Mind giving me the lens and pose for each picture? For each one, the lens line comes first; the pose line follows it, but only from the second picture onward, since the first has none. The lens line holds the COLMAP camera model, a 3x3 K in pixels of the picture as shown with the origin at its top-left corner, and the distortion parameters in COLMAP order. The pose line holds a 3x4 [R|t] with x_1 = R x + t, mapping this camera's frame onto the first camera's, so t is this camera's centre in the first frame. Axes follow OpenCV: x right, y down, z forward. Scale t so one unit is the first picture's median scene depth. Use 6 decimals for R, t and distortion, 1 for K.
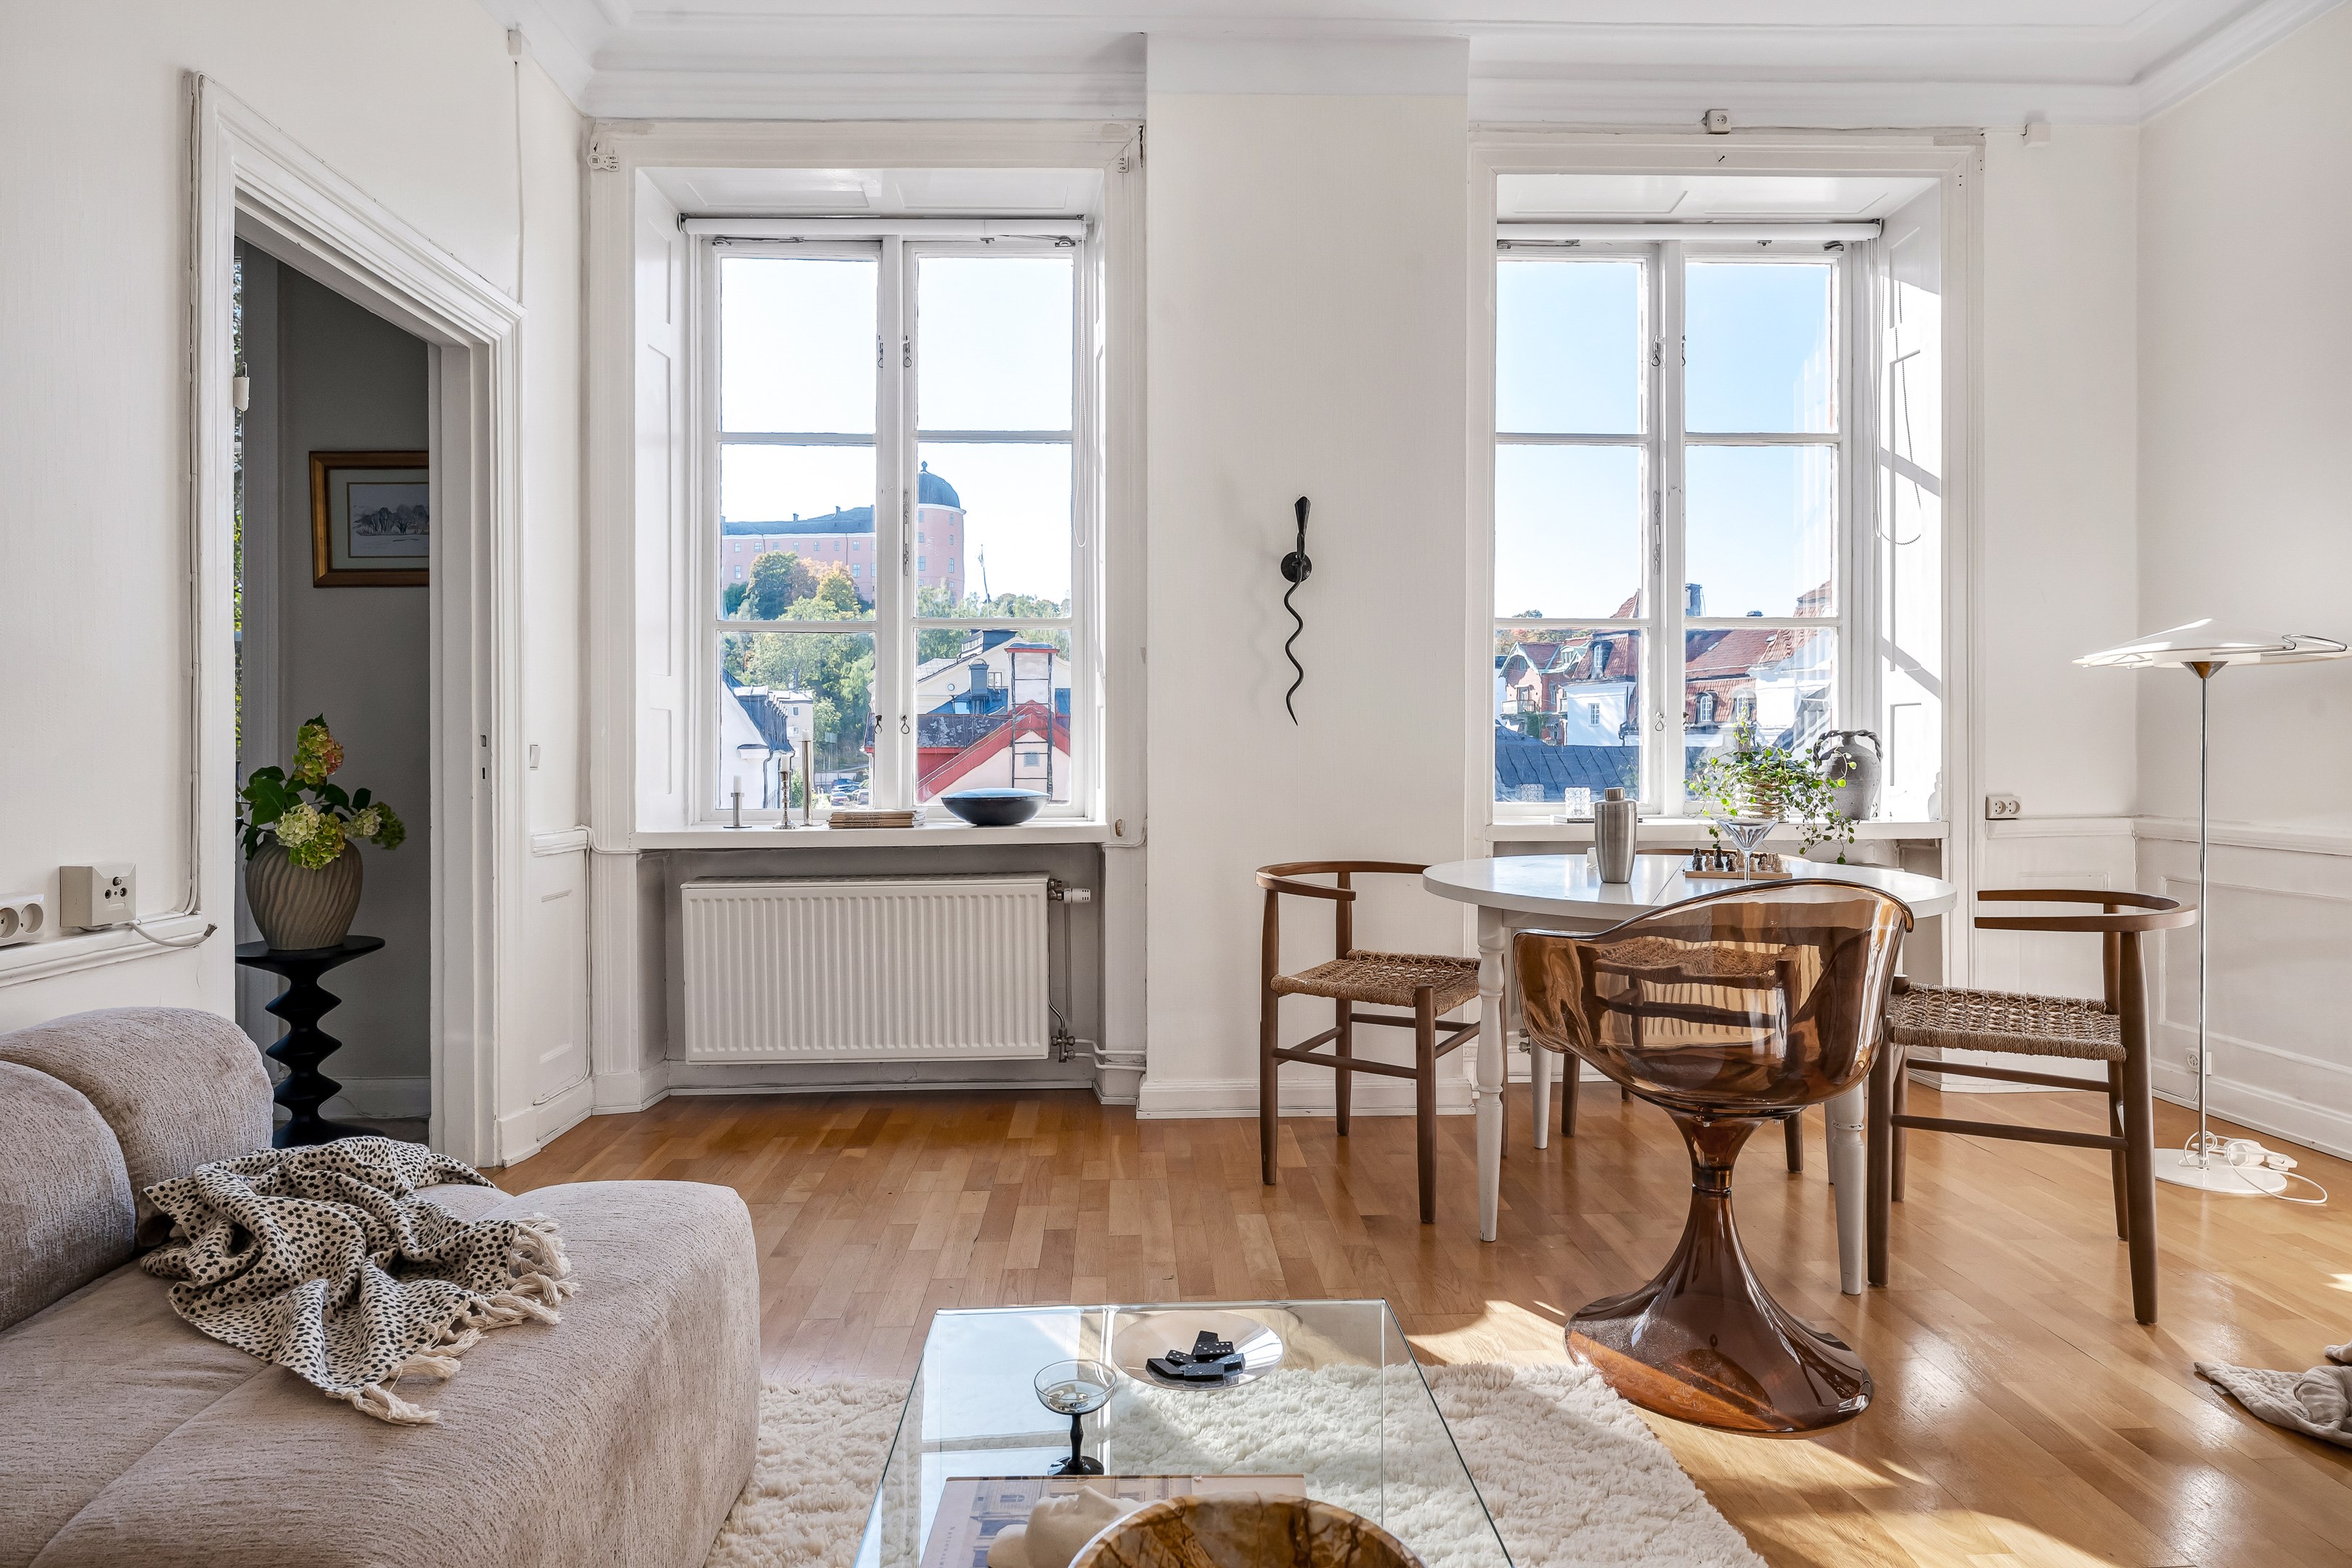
lens RADIAL K [[1329.6, 0, 1178.4], [0, 1329.6, 756.9], [0, 0, 1]] dist [0.000707, 0.001160]
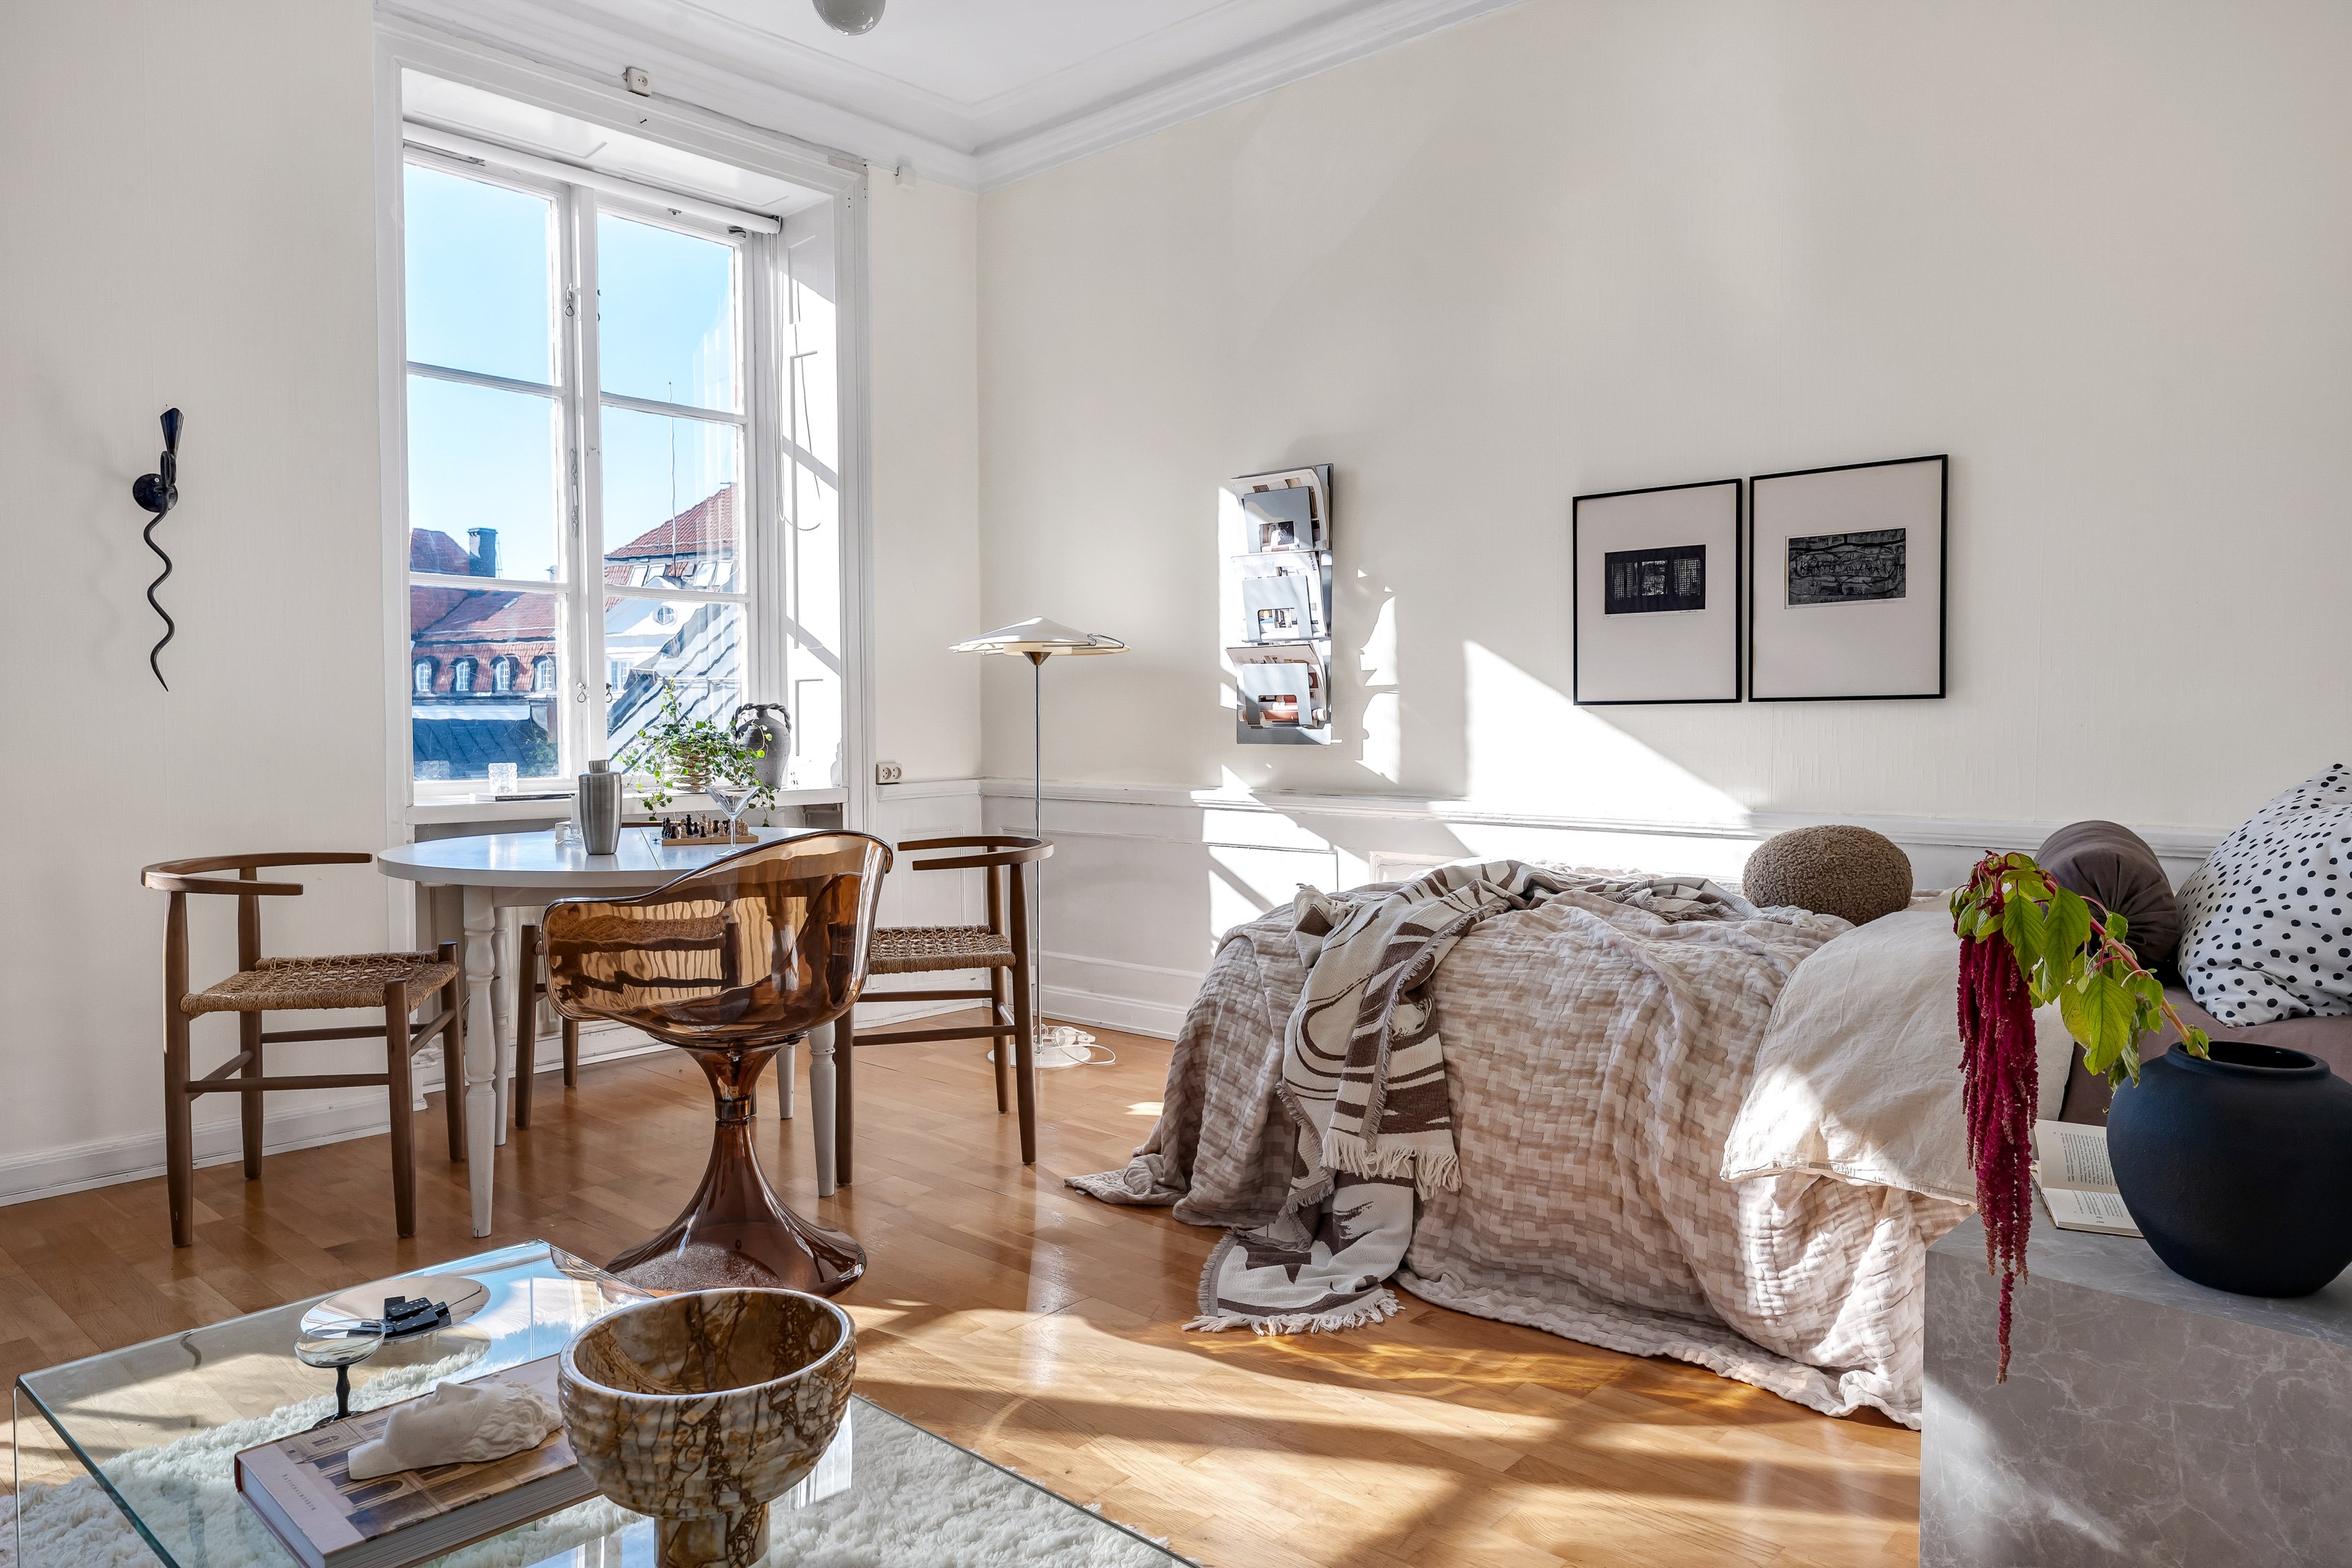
lens RADIAL K [[1512.7, 0, 1190.1], [0, 1512.7, 778.1], [0, 0, 1]] dist [-0.003296, -0.000380]
pose [[0.693344, -0.025813, 0.720144, -0.130019], [0.004103, 0.999483, 0.031876, 0.002164], [-0.720595, -0.019146, 0.693092, -0.076306]]
